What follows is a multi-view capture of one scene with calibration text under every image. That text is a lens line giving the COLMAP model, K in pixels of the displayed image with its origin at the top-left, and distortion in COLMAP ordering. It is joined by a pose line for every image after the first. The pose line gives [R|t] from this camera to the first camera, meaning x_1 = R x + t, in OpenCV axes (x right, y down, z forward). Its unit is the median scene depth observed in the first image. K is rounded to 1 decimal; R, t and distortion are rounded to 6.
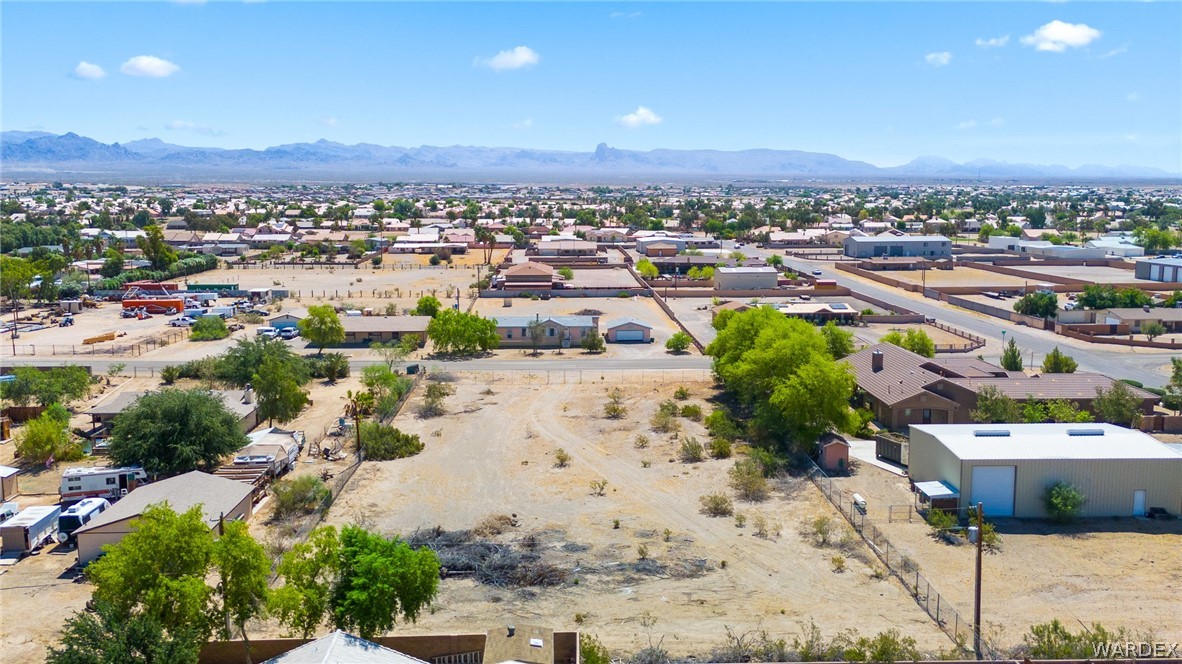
lens RADIAL K [[985.3, 0, 591.0], [0, 985.3, 332.0], [0, 0, 1]] dist [0.120040, -0.174688]
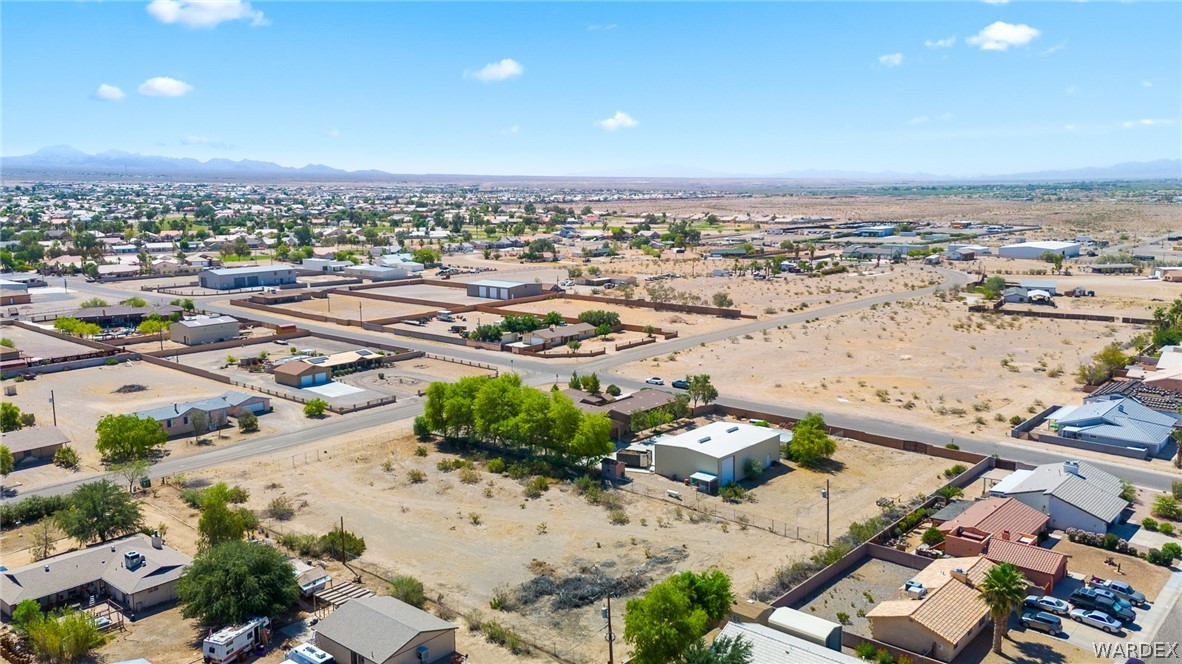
lens RADIAL K [[937.6, 0, 579.5], [0, 937.6, 332.6], [0, 0, 1]] dist [0.128371, -0.213220]
pose [[0.685683, -0.117857, 0.718296, -0.510629], [0.105879, 0.992459, 0.061769, -0.117951], [-0.720159, 0.033698, 0.692990, -0.019637]]
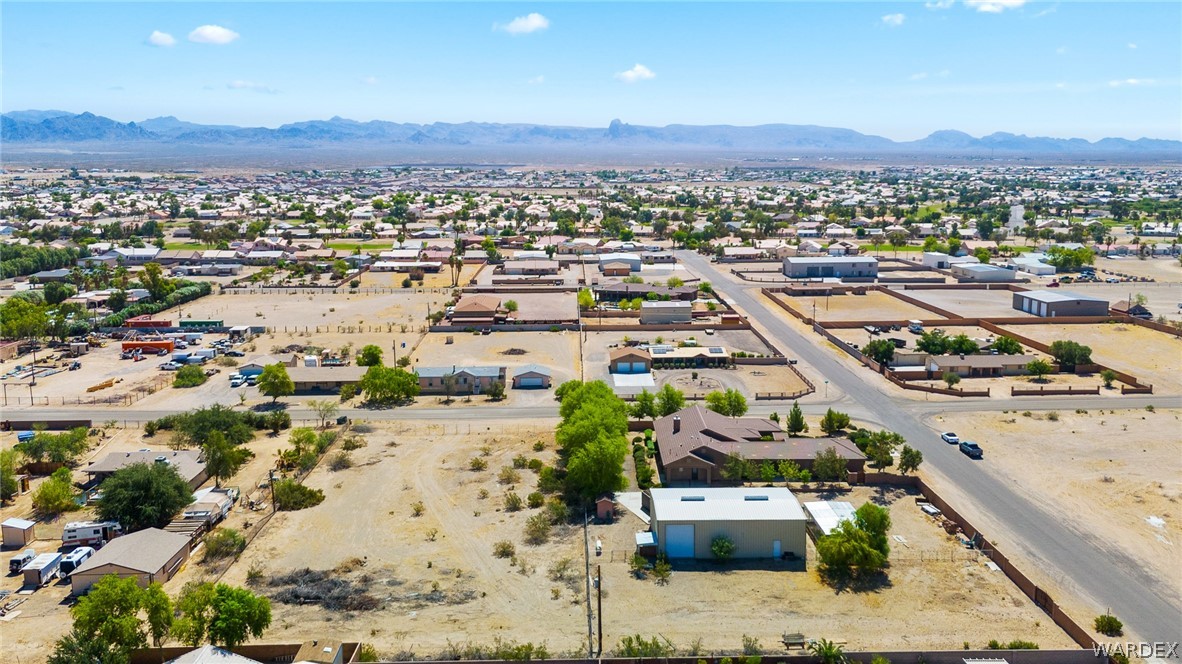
lens RADIAL K [[985.3, 0, 591.0], [0, 985.3, 332.0], [0, 0, 1]] dist [0.120040, -0.174688]
pose [[0.999883, -0.000924, -0.015297, 0.143842], [0.001293, 0.999708, 0.024121, -0.095405], [0.015270, -0.024138, 0.999592, -0.243024]]
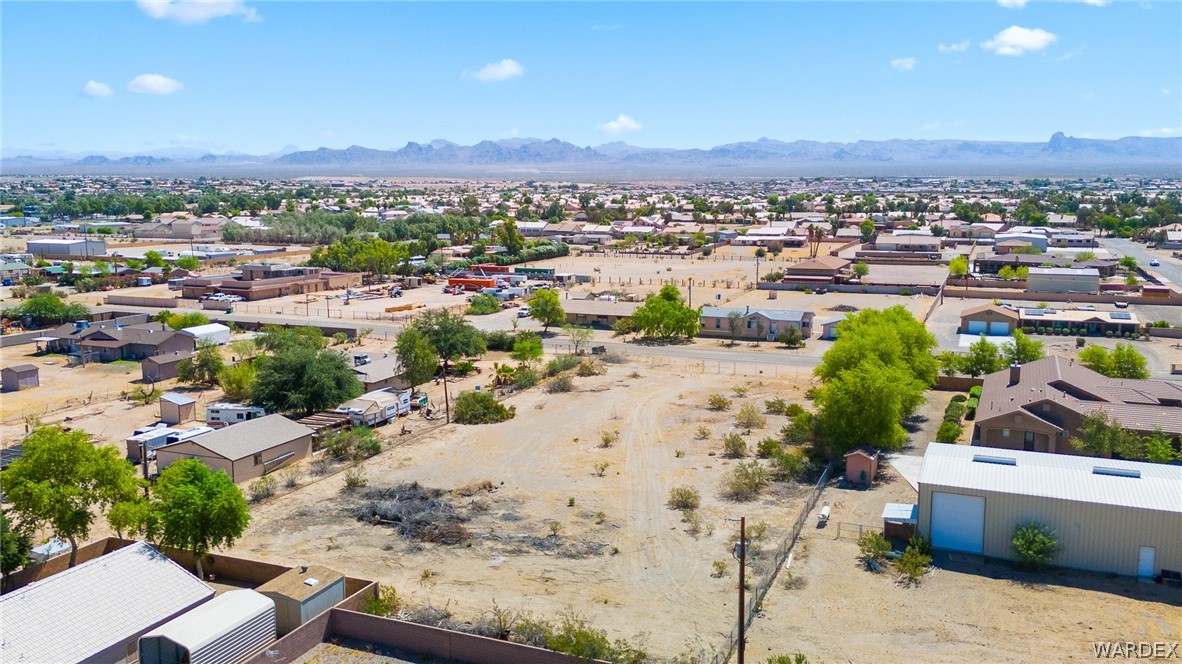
lens RADIAL K [[943.5, 0, 607.2], [0, 943.5, 350.5], [0, 0, 1]] dist [0.118600, -0.150359]
pose [[0.912963, 0.070227, -0.401954, 0.222270], [-0.058166, 0.997417, 0.042149, -0.005752], [0.403875, -0.015100, 0.914689, 0.047050]]
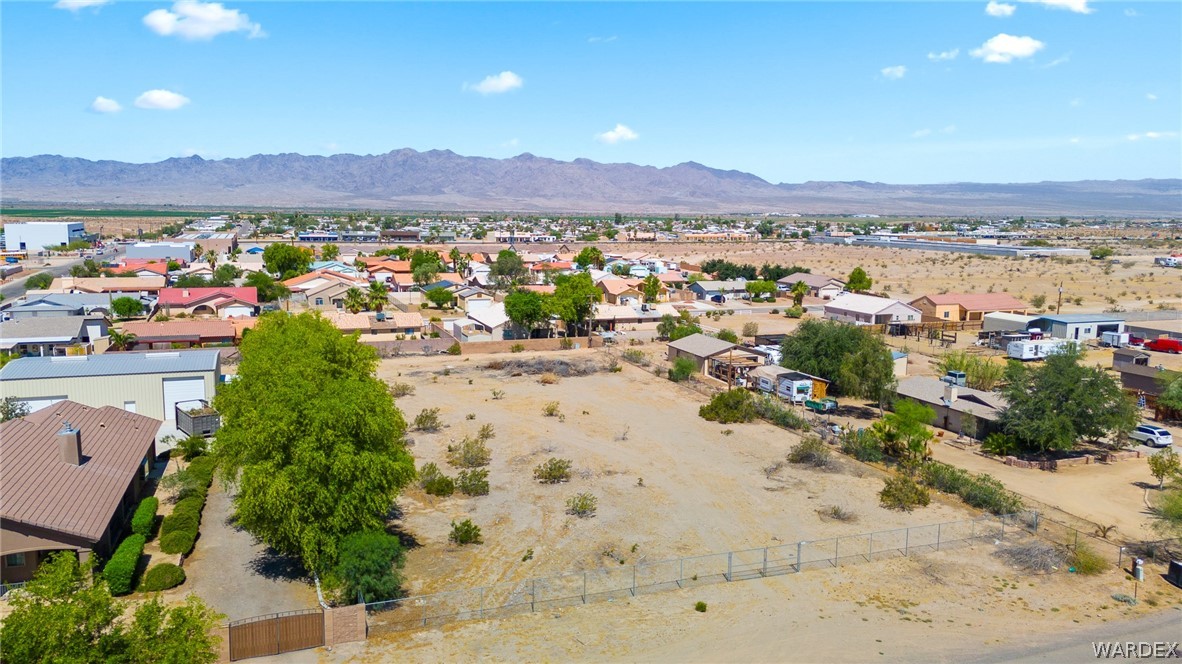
lens RADIAL K [[874.6, 0, 593.5], [0, 874.6, 335.2], [0, 0, 1]] dist [0.096581, -0.114324]
pose [[-0.945921, 0.038656, -0.322085, 0.133992], [-0.052578, 0.961478, 0.269807, -0.119800], [0.320107, 0.272151, -0.907450, 1.101281]]
